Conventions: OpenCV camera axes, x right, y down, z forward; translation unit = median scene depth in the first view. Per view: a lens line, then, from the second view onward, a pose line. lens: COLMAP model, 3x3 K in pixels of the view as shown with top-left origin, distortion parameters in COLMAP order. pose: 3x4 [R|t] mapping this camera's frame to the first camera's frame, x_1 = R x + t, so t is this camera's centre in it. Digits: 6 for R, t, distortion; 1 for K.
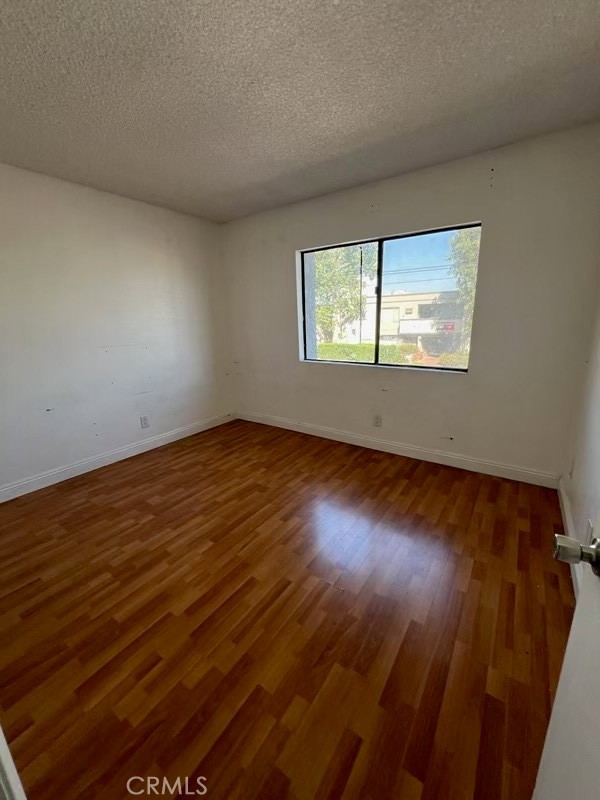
lens RADIAL K [[320.5, 0, 301.1], [0, 320.5, 399.1], [0, 0, 1]] dist [0.000184, 0.000009]
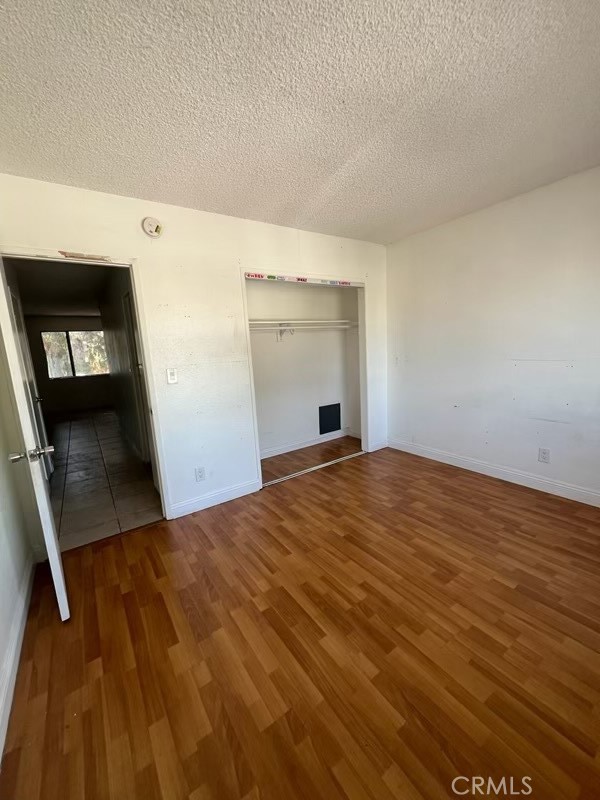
lens RADIAL K [[320.5, 0, 301.1], [0, 320.5, 399.1], [0, 0, 1]] dist [0.000184, 0.000009]
pose [[-0.346182, 0.197925, -0.917052, 0.589715], [-0.164408, 0.949567, 0.267006, -0.241859], [0.923649, 0.243203, -0.296183, 0.867827]]
